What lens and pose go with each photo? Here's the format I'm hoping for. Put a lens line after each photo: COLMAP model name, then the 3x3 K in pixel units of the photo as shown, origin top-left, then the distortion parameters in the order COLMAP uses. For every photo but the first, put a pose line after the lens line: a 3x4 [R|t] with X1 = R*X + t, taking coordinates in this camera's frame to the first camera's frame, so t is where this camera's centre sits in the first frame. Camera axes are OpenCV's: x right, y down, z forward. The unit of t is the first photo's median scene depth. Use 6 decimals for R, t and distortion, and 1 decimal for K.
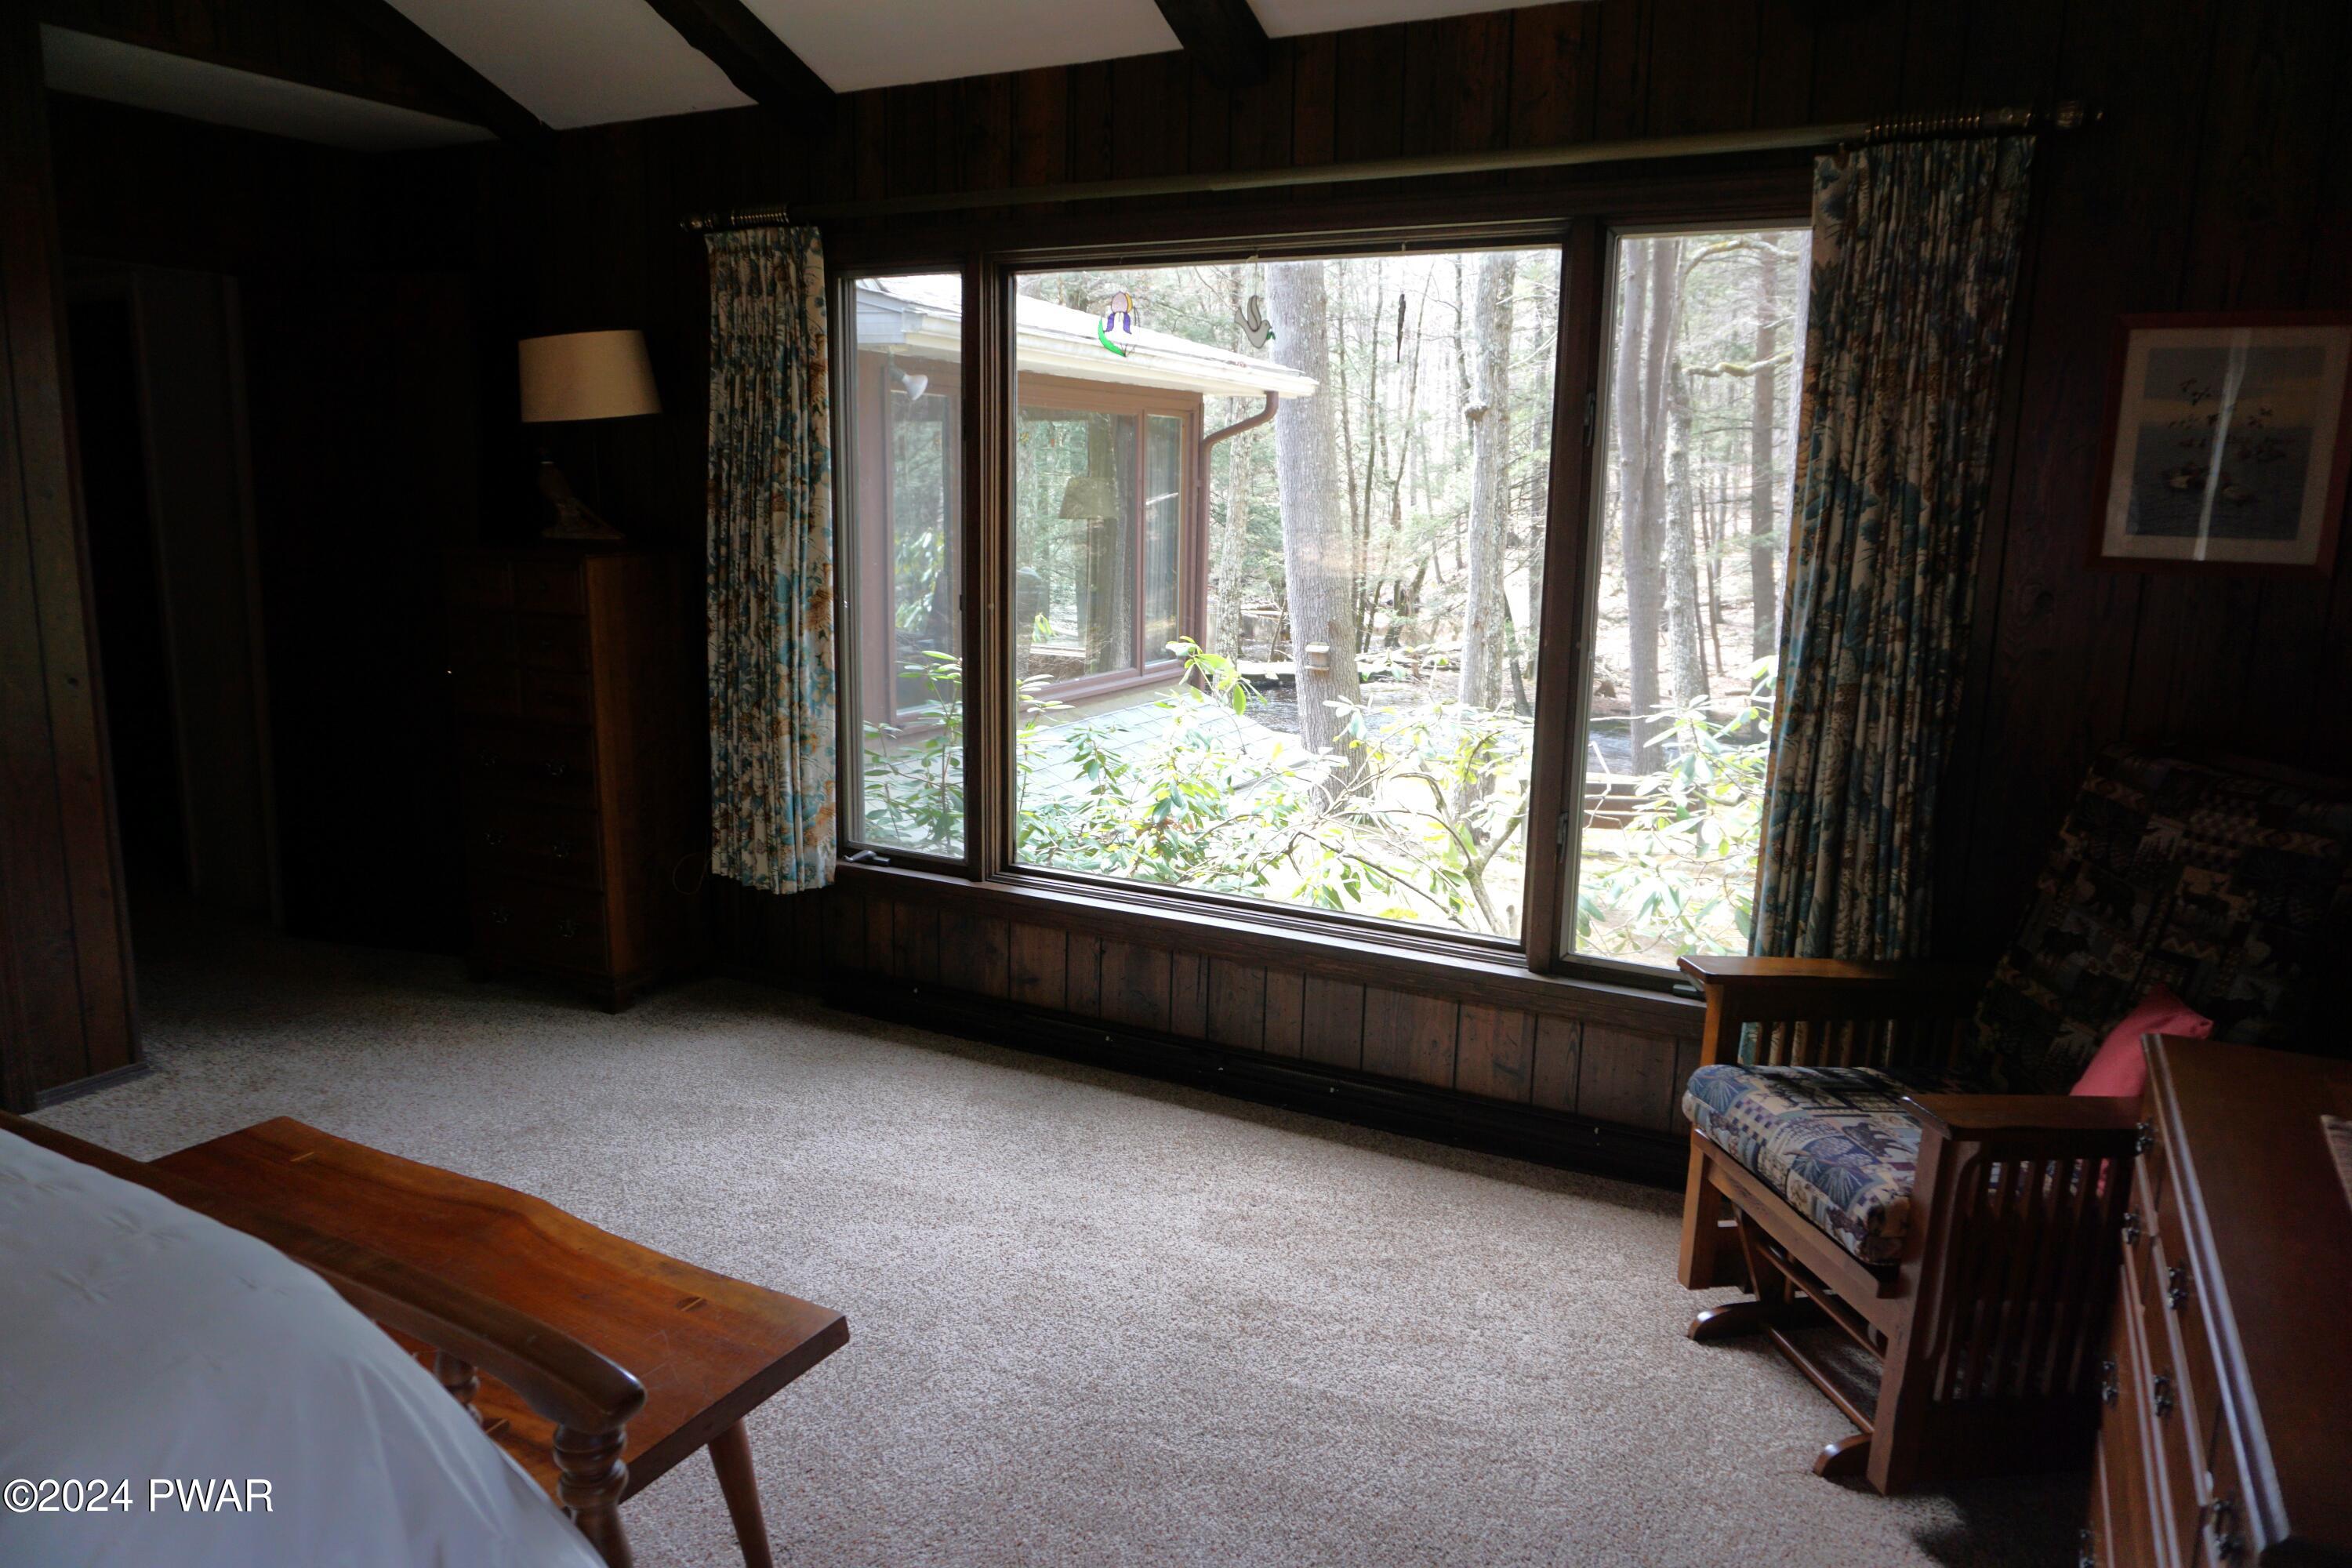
lens RADIAL K [[1578.4, 0, 1172.1], [0, 1578.4, 783.2], [0, 0, 1]] dist [-0.030864, 0.006819]
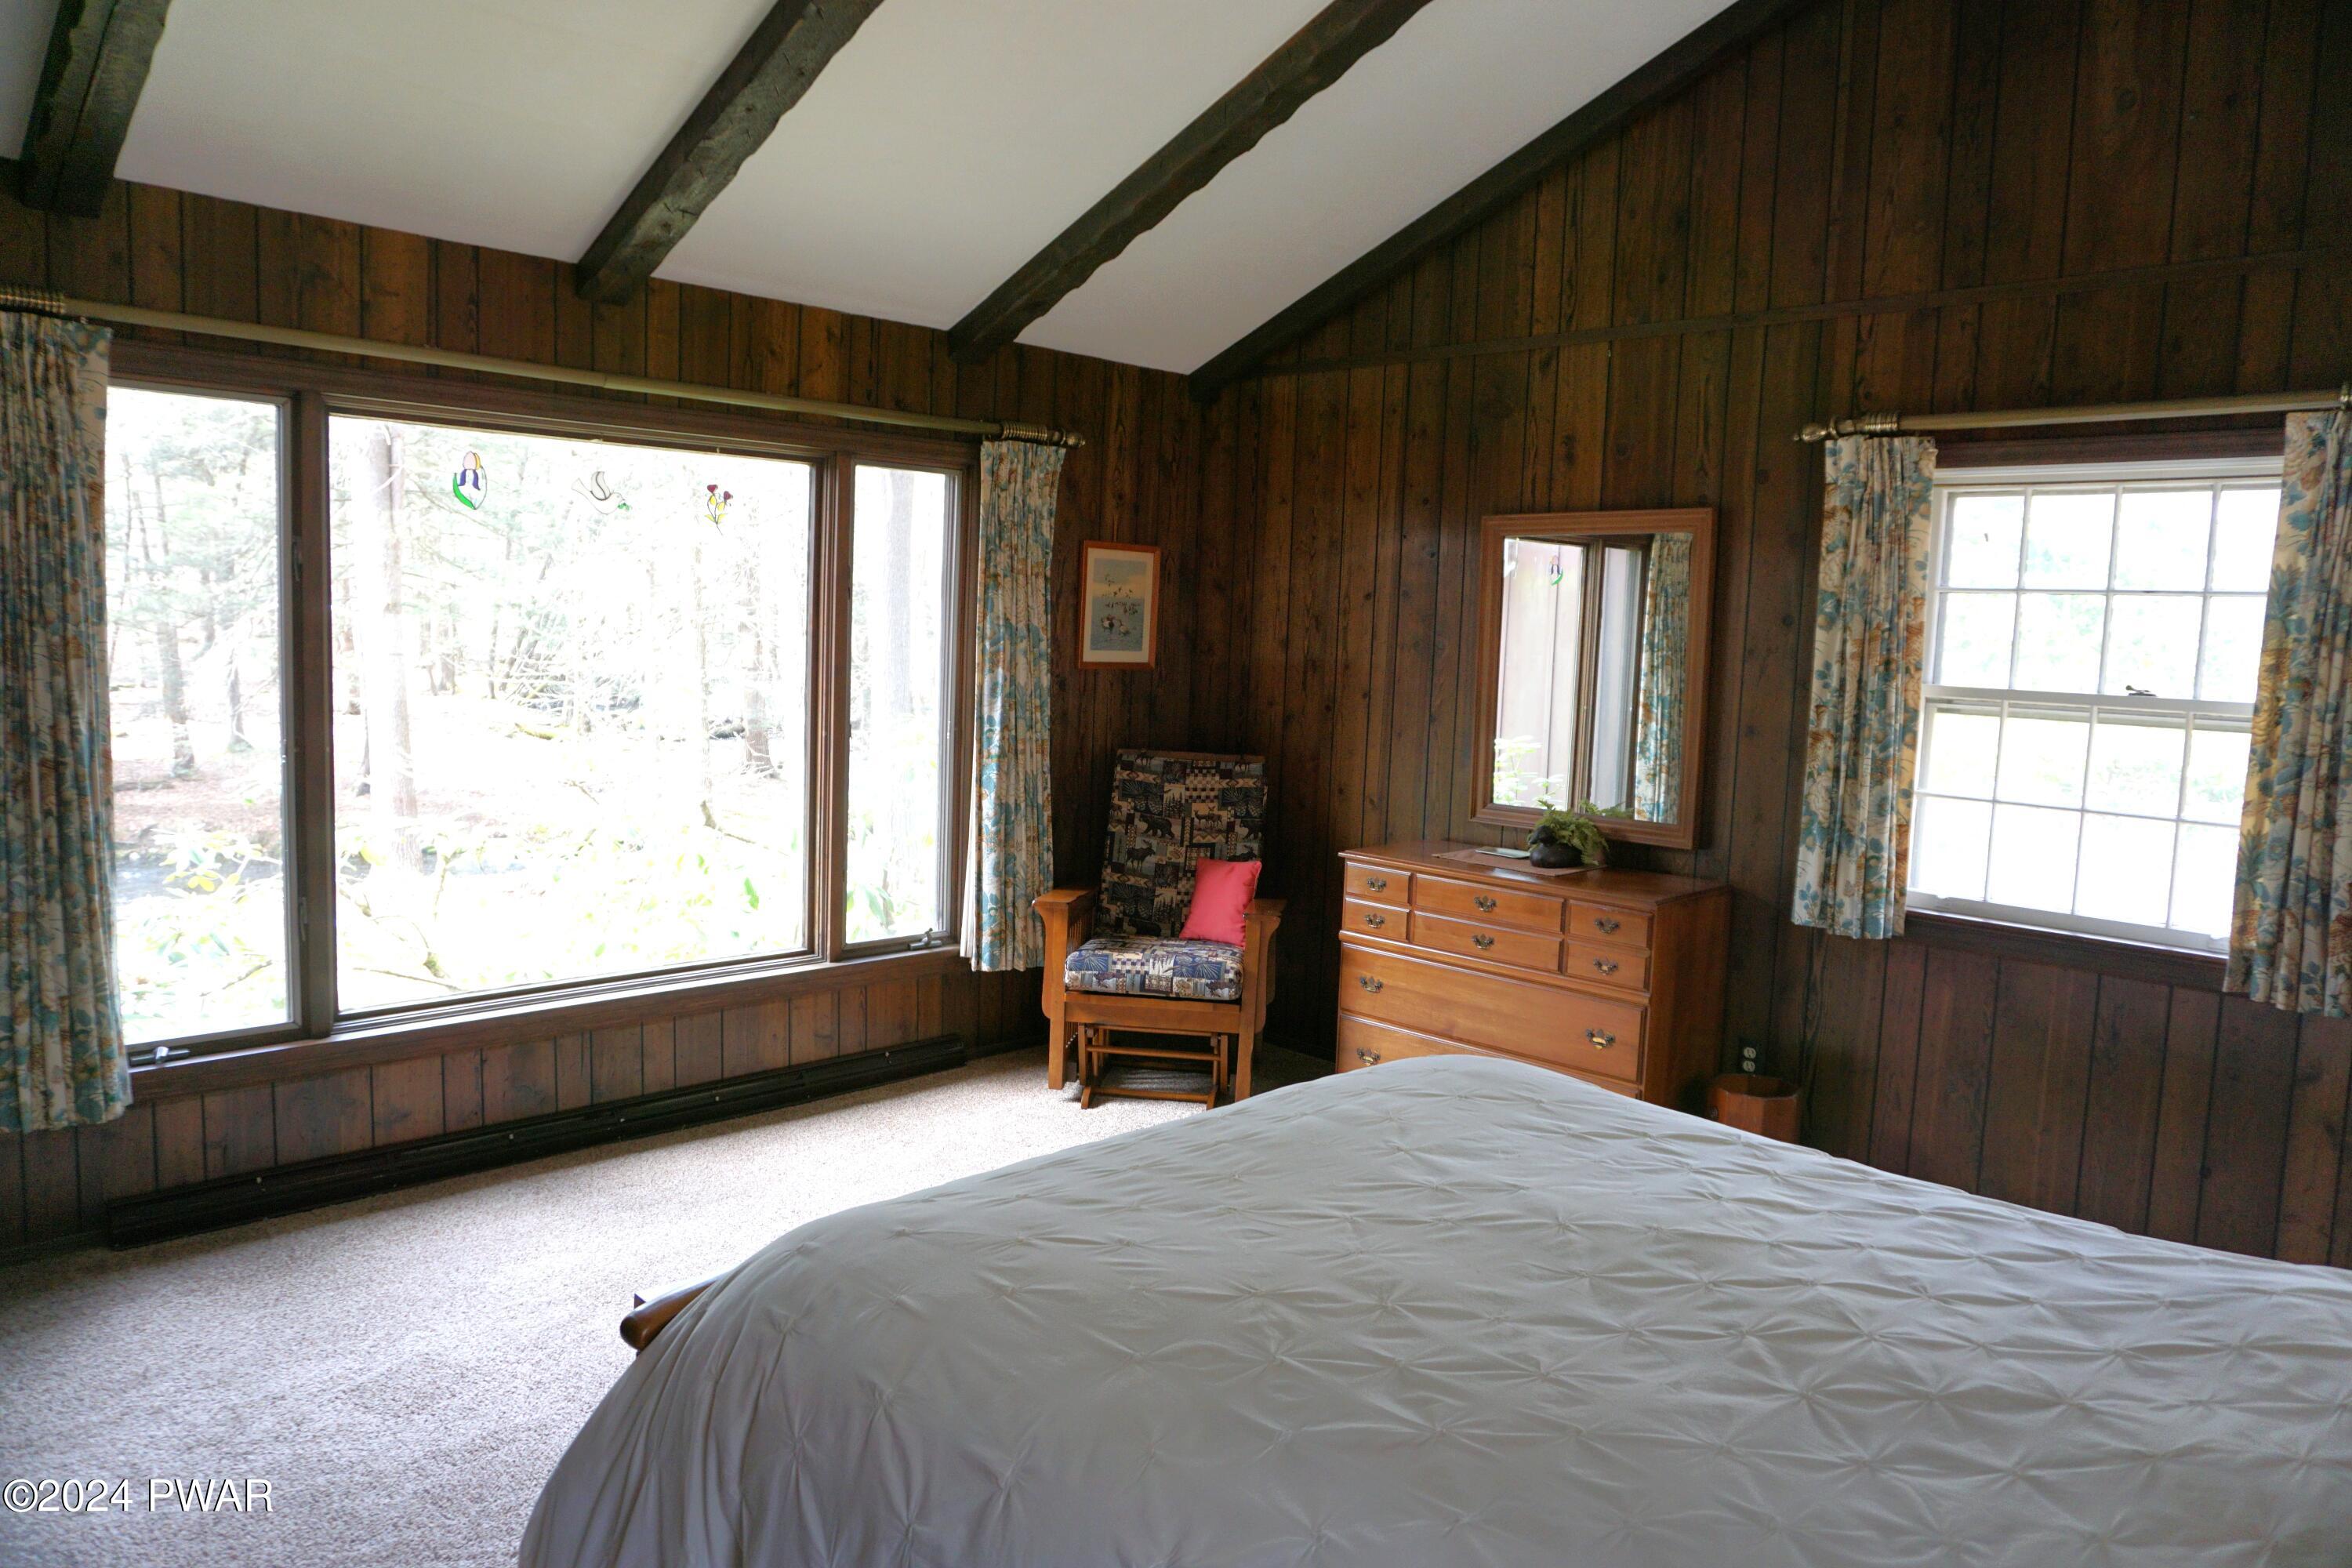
lens RADIAL K [[1578.4, 0, 1173.5], [0, 1578.4, 785.9], [0, 0, 1]] dist [-0.030864, 0.006819]
pose [[0.292508, -0.109195, 0.950008, -1.027490], [0.153656, 0.985917, 0.066011, -0.085529], [-0.943837, 0.126666, 0.305167, 0.254543]]
